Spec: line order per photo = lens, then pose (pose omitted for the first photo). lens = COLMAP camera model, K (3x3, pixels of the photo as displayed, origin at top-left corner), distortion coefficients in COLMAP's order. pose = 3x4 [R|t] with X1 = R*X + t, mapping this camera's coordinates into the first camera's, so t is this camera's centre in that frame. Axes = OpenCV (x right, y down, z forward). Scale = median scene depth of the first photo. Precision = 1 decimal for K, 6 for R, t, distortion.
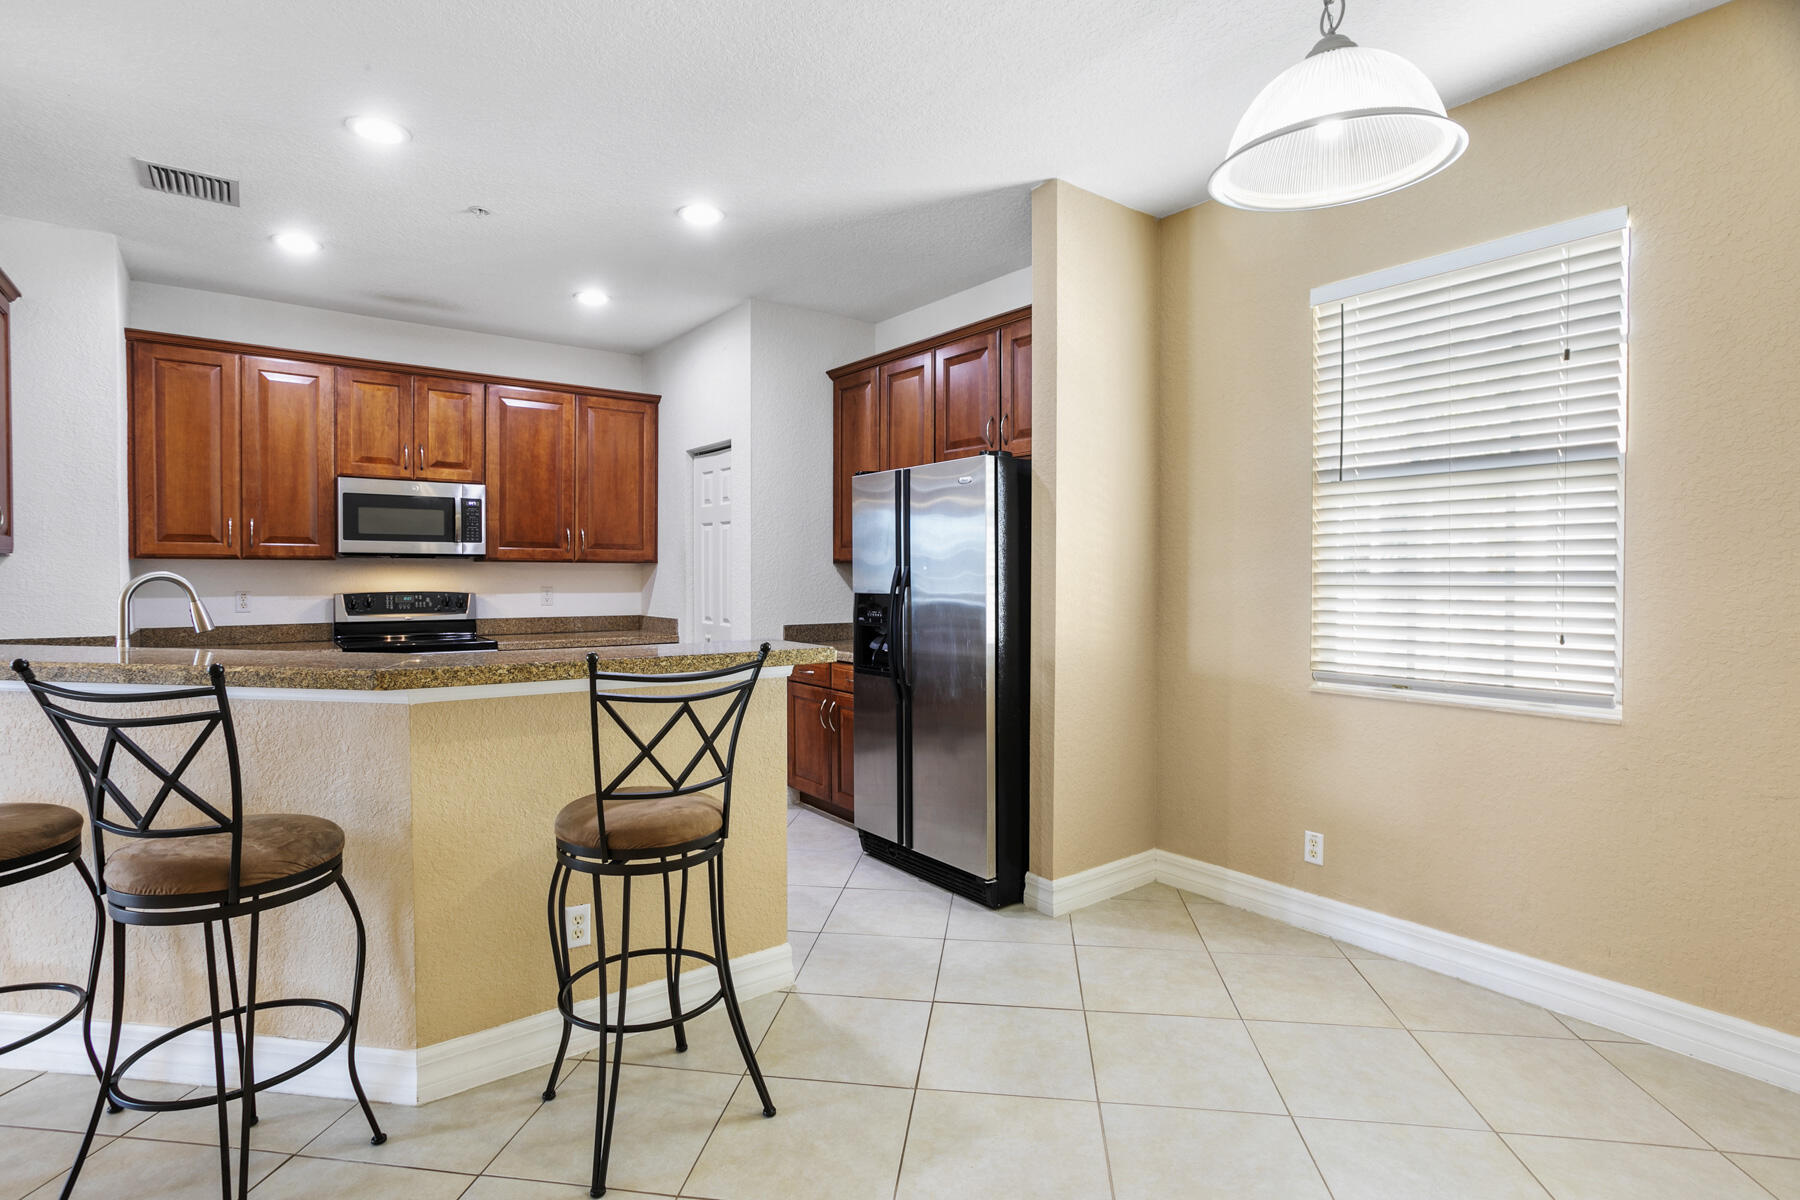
lens RADIAL K [[884.2, 0, 894.5], [0, 884.2, 585.1], [0, 0, 1]] dist [-0.042173, 0.025718]
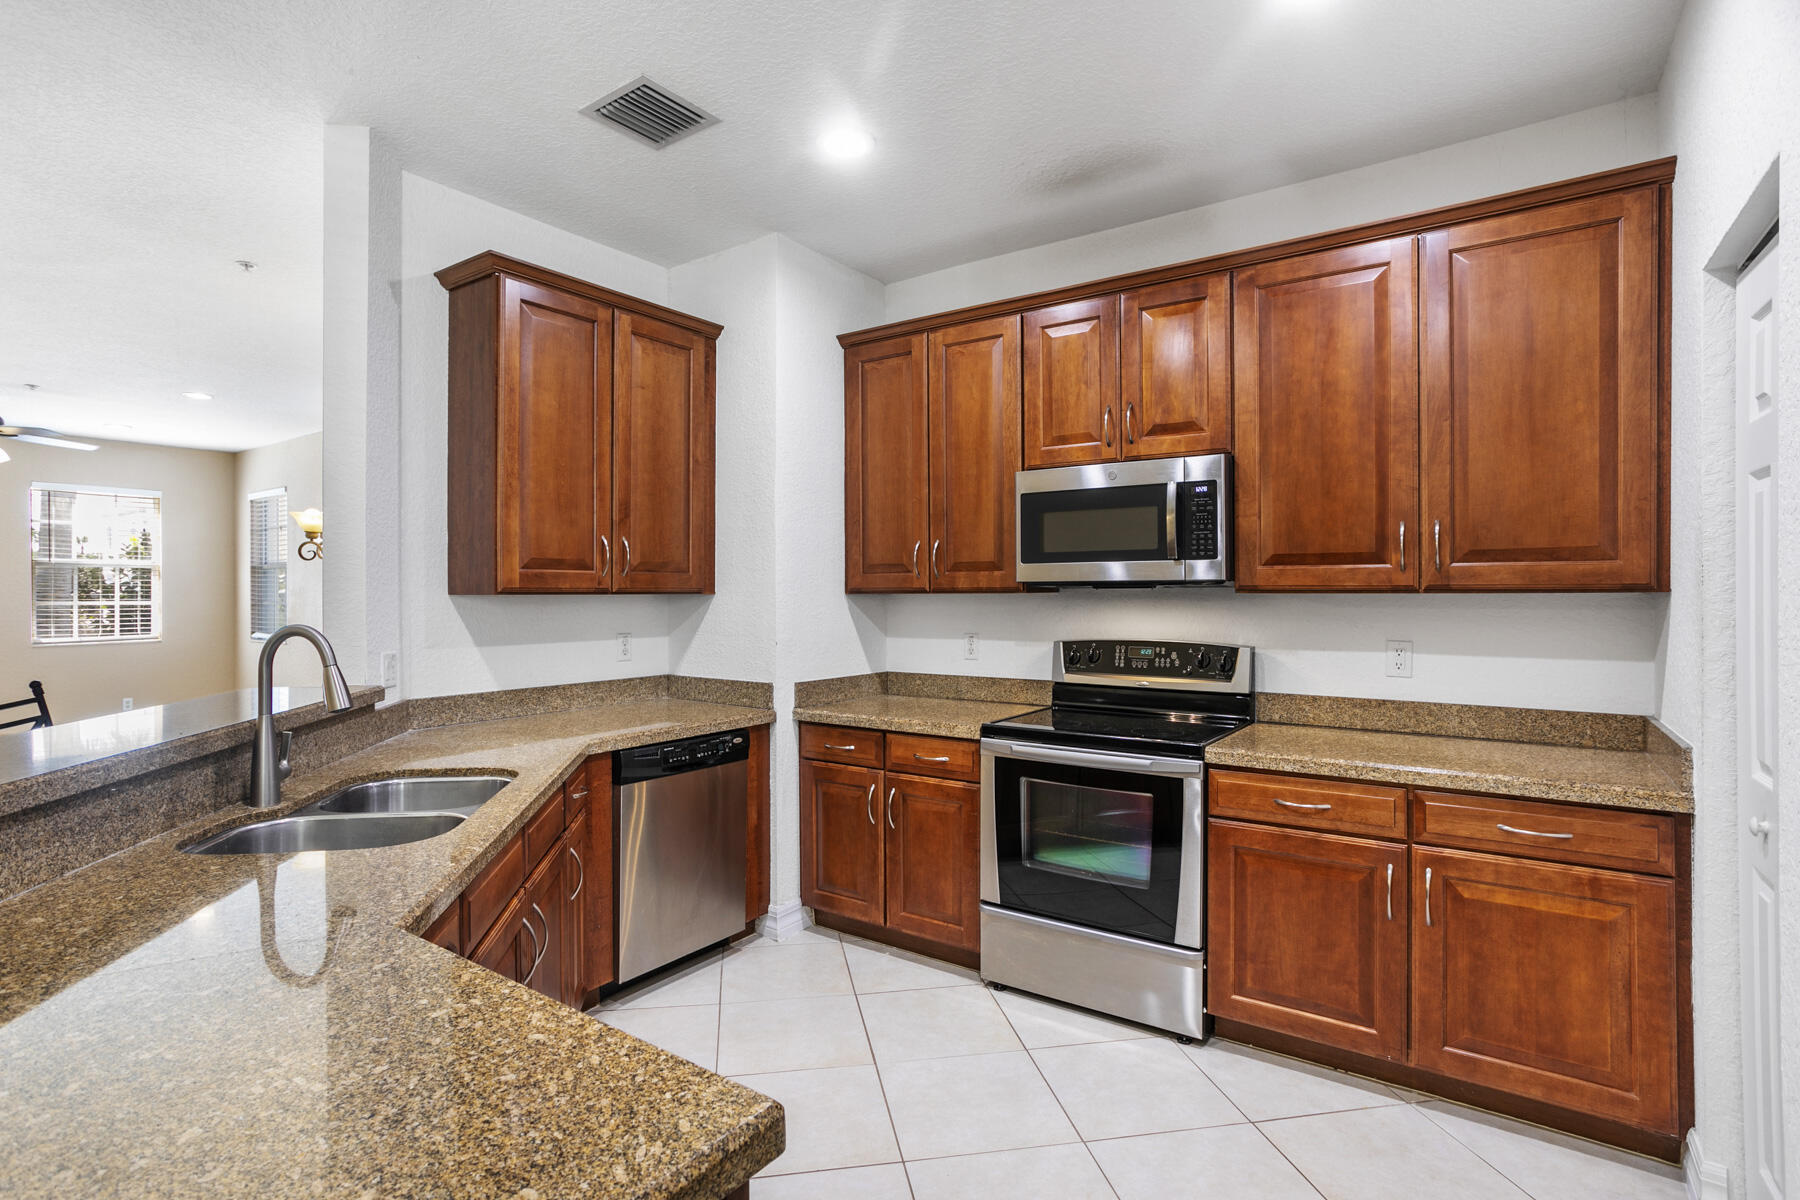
lens RADIAL K [[884.2, 0, 894.5], [0, 884.2, 585.1], [0, 0, 1]] dist [-0.042173, 0.025718]
pose [[0.301949, -0.010493, -0.953266, -0.006081], [-0.007832, 0.999878, -0.013487, -0.023009], [0.953292, 0.011538, 0.301830, 0.643678]]
